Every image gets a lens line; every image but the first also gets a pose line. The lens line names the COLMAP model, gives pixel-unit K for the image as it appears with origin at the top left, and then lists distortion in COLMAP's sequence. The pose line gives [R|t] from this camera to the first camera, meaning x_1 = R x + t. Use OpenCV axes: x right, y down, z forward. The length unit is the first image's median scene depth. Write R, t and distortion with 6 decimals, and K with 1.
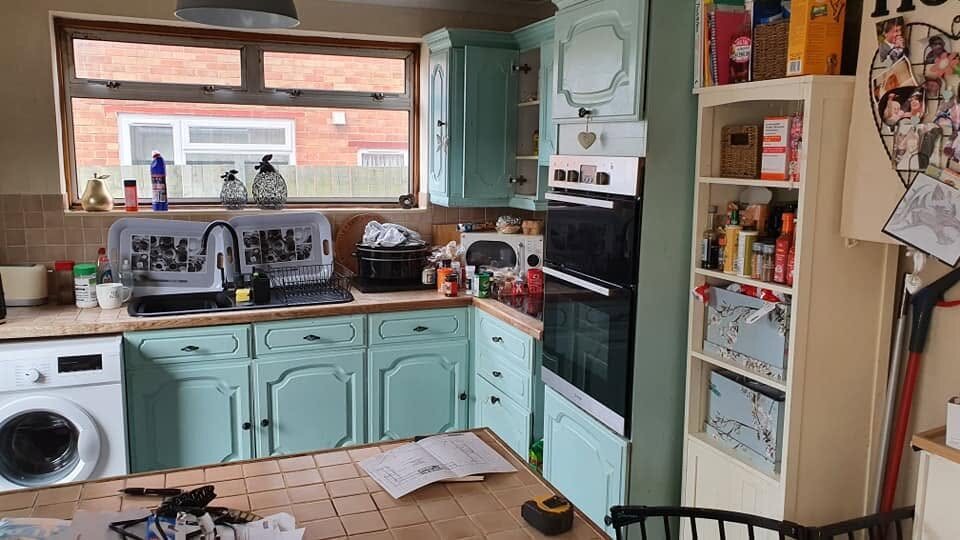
lens RADIAL K [[757.8, 0, 483.1], [0, 757.8, 268.1], [0, 0, 1]] dist [0.062784, -0.067565]
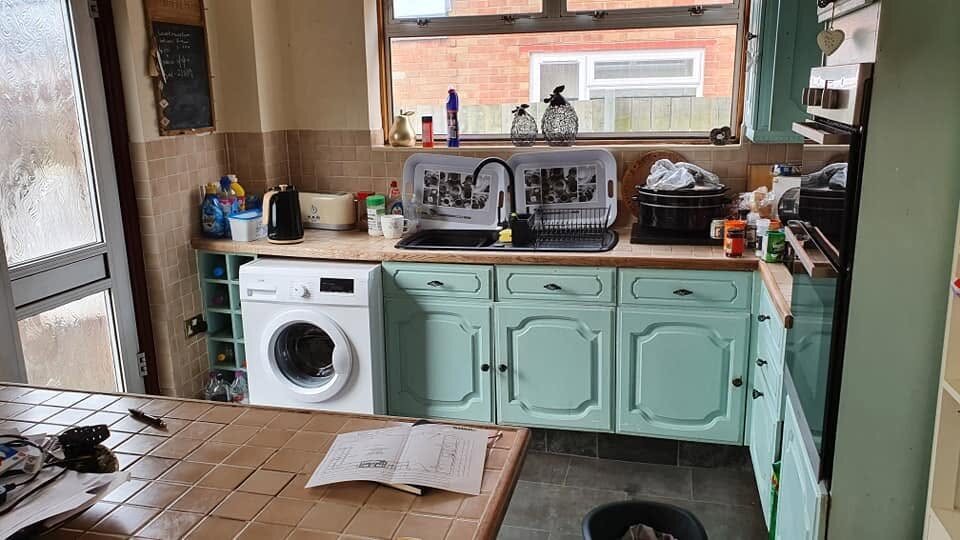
lens RADIAL K [[757.8, 0, 480.7], [0, 757.8, 277.8], [0, 0, 1]] dist [0.062784, -0.067565]
pose [[0.793030, 0.110128, -0.599145, 0.238785], [-0.053974, 0.992358, 0.110964, -0.015840], [0.606786, -0.055660, 0.792914, 0.207795]]
